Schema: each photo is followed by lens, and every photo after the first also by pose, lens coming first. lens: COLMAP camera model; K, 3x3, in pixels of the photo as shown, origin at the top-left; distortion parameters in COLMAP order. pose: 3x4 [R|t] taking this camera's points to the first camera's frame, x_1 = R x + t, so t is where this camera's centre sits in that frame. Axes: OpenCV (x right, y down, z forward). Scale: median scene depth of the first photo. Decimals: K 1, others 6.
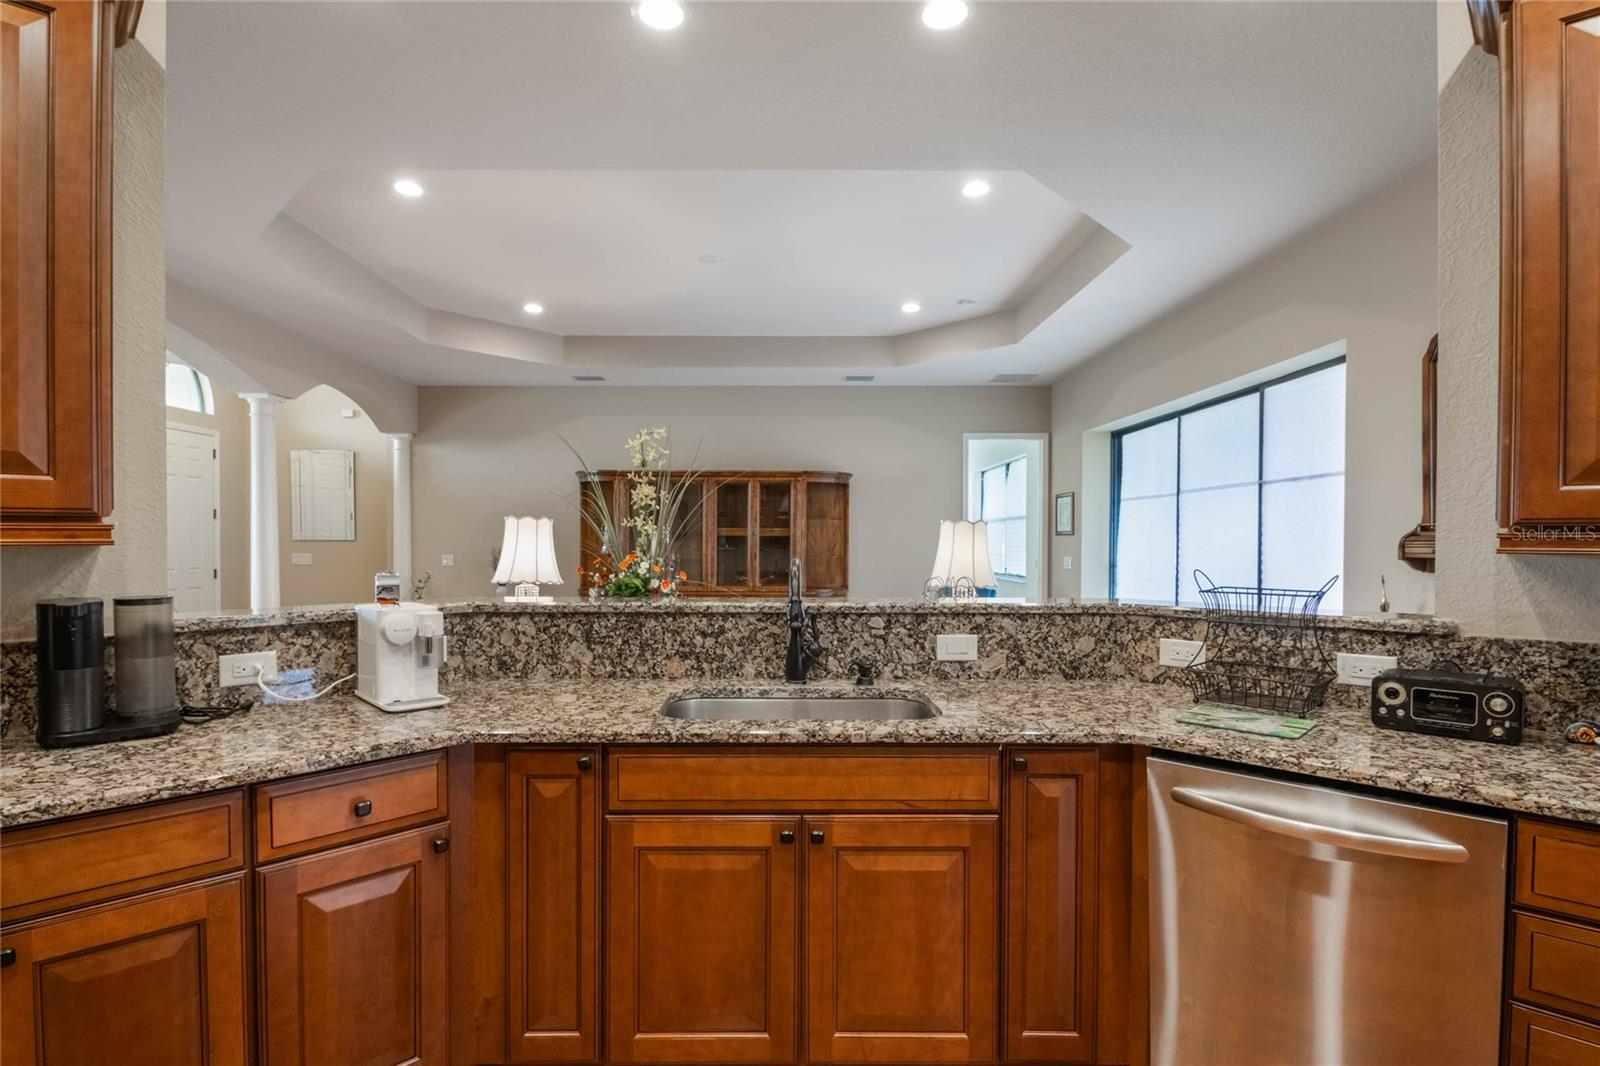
lens RADIAL K [[783.3, 0, 798.9], [0, 783.3, 555.3], [0, 0, 1]] dist [0.011364, -0.017139]
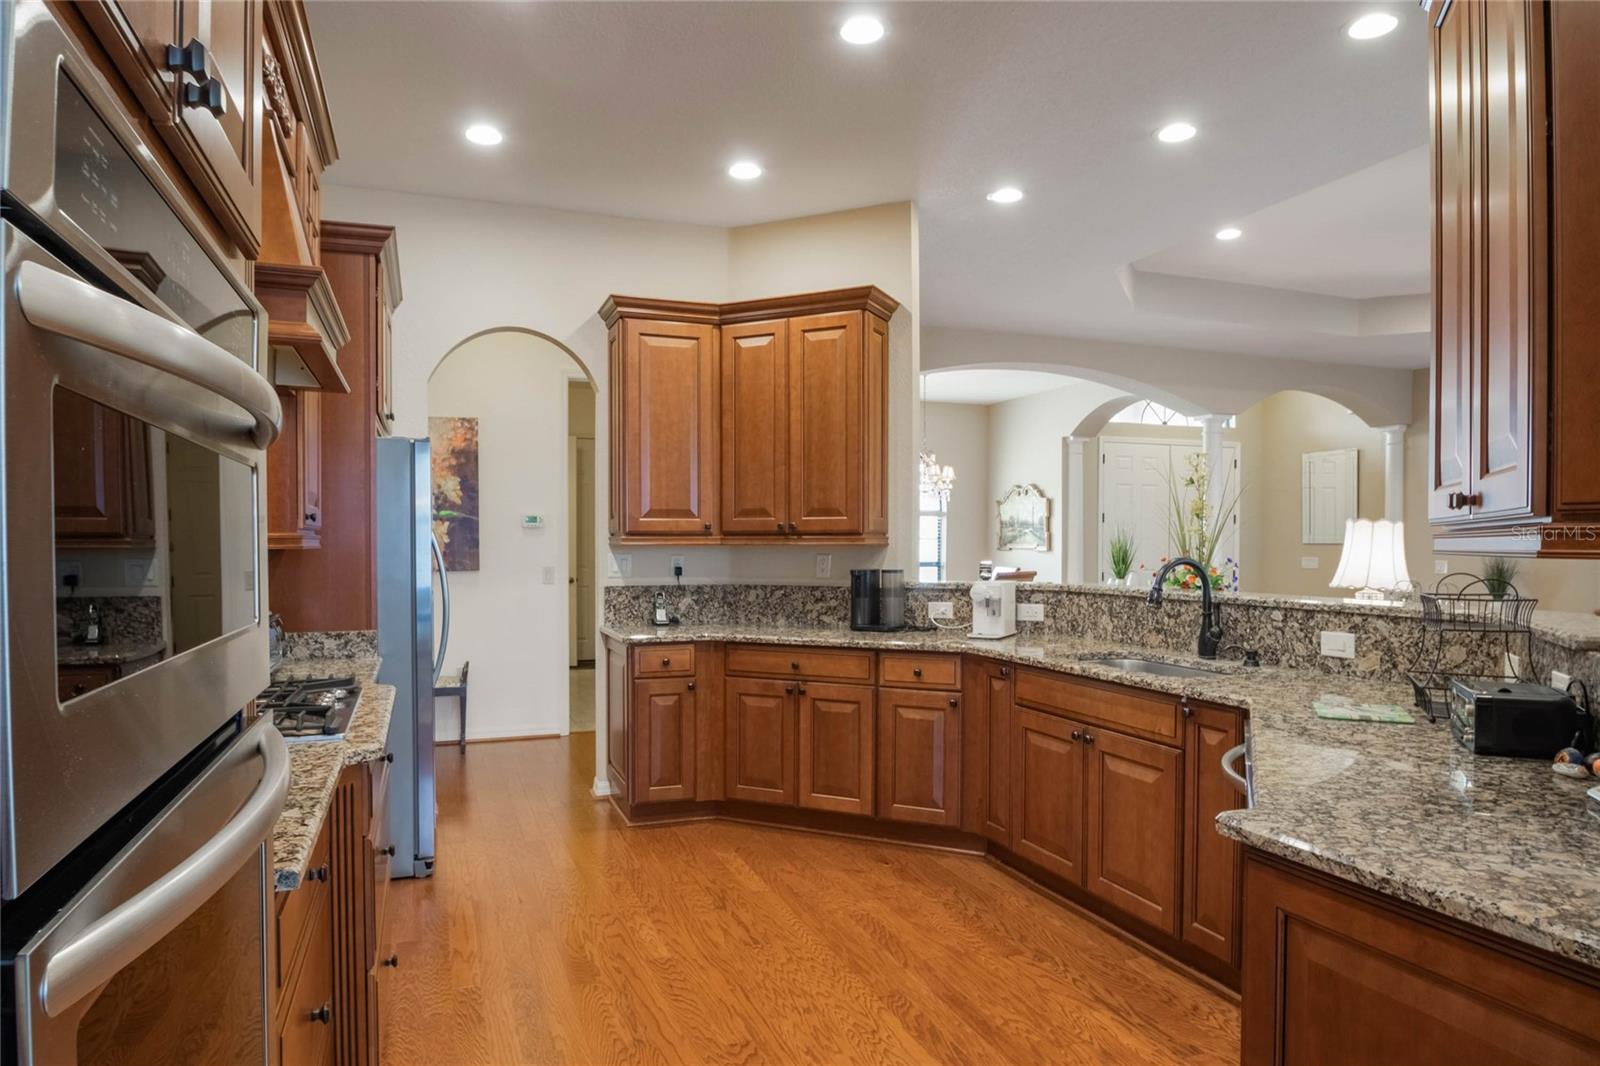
lens RADIAL K [[995.2, 0, 803.8], [0, 995.2, 571.7], [0, 0, 1]] dist [-0.003395, -0.000883]
pose [[0.354235, 0.025682, -0.934804, 1.194133], [-0.018480, 0.999620, 0.020460, 0.005996], [0.934974, 0.010027, 0.354575, -0.142590]]
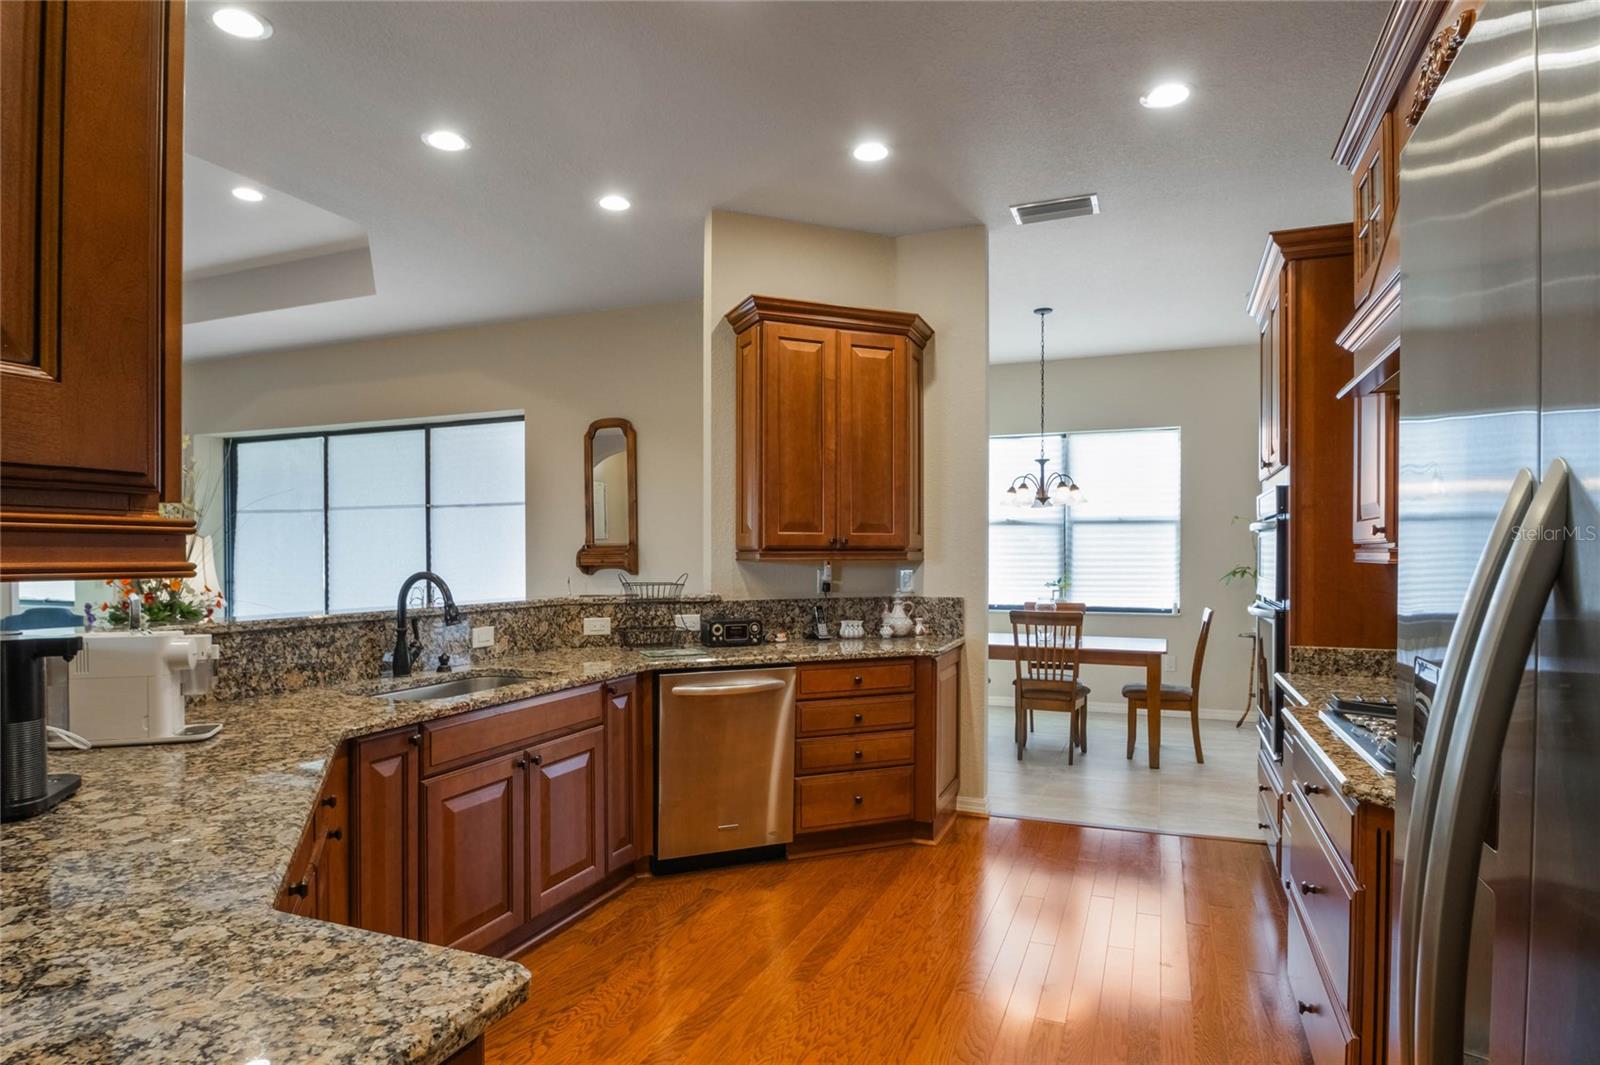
lens RADIAL K [[893.8, 0, 769.5], [0, 893.8, 555.6], [0, 0, 1]] dist [-0.003496, -0.000057]
pose [[0.406661, -0.004980, 0.913565, -0.982394], [0.020567, 0.999782, -0.003705, -0.004320], [-0.913347, 0.020295, 0.406675, -0.058668]]
